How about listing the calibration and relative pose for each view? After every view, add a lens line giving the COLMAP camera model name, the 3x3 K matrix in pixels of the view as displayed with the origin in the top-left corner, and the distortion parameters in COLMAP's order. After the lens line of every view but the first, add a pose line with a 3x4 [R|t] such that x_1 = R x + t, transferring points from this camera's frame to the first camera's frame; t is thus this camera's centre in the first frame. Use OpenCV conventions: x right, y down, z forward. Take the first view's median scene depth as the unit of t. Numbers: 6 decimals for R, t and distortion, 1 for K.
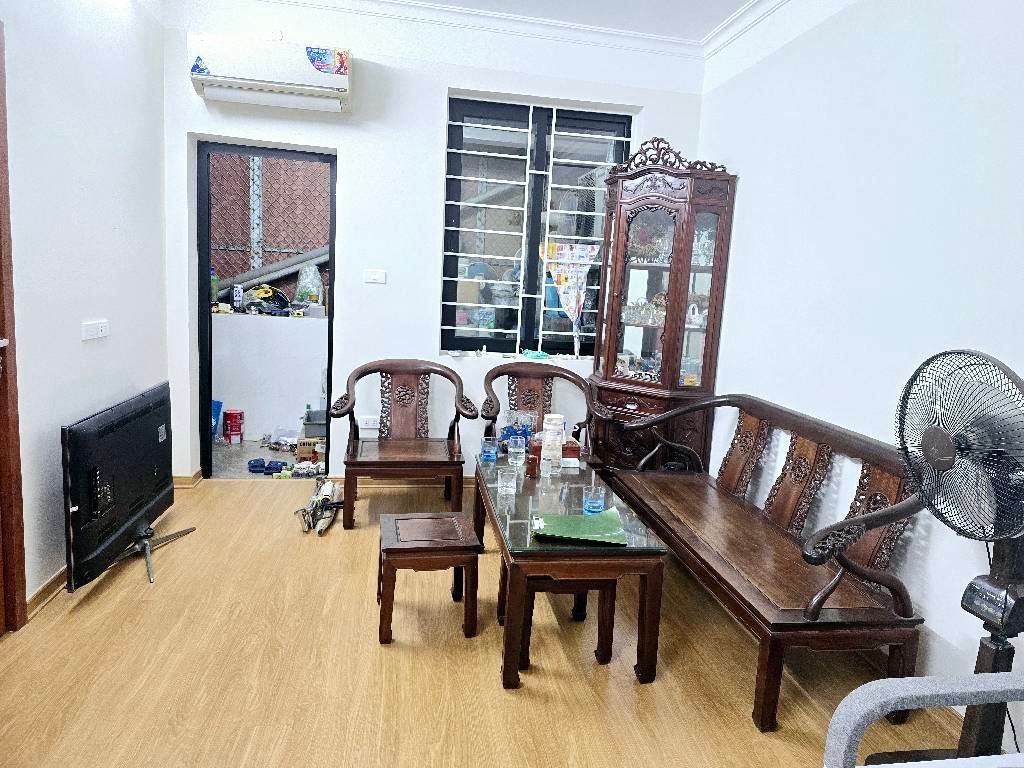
lens RADIAL K [[684.0, 0, 512.0], [0, 684.0, 384.0], [0, 0, 1]] dist [0.066139, -0.000376]
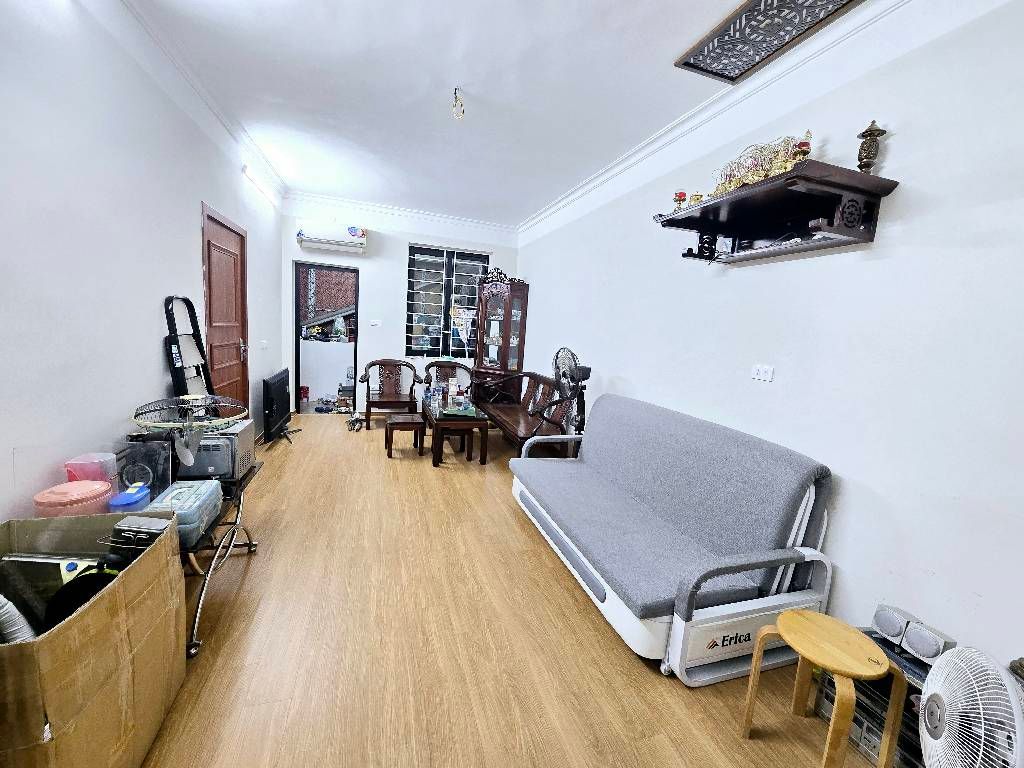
lens RADIAL K [[417.1, 0, 512.0], [0, 417.1, 384.0], [0, 0, 1]] dist [-0.042292, -0.000009]
pose [[0.986774, -0.011392, 0.161702, 0.019511], [0.012627, 0.999898, -0.006617, 0.059931], [-0.161610, 0.008571, 0.986817, -0.421396]]
